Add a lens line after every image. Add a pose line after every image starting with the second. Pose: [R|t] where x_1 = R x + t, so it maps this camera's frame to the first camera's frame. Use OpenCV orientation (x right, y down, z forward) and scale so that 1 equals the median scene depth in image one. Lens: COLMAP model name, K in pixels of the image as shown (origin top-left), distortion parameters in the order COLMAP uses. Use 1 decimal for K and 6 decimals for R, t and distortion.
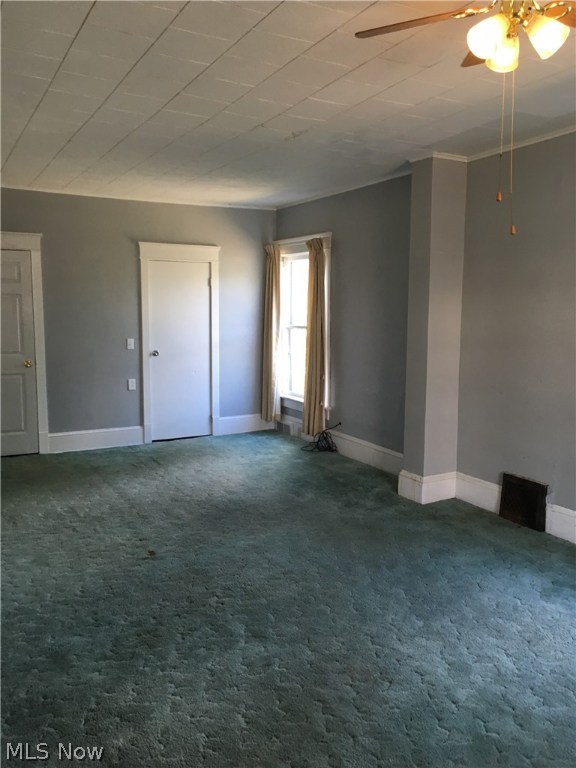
lens RADIAL K [[660.6, 0, 291.4], [0, 660.6, 382.6], [0, 0, 1]] dist [0.059359, -0.004184]
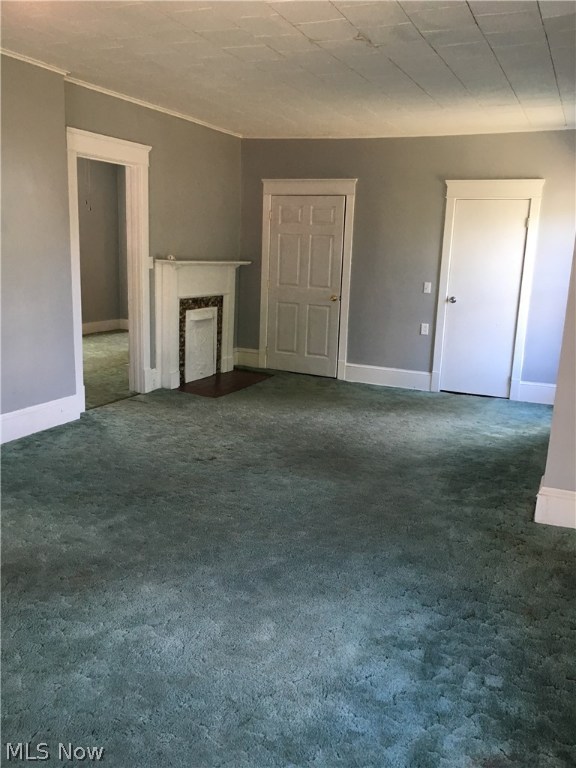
lens RADIAL K [[660.6, 0, 289.5], [0, 660.6, 382.5], [0, 0, 1]] dist [0.059359, -0.004184]
pose [[0.593826, 0.181389, -0.783880, 0.463749], [-0.129490, 0.983102, 0.129393, -0.022280], [0.794105, 0.024668, 0.607280, 0.262978]]
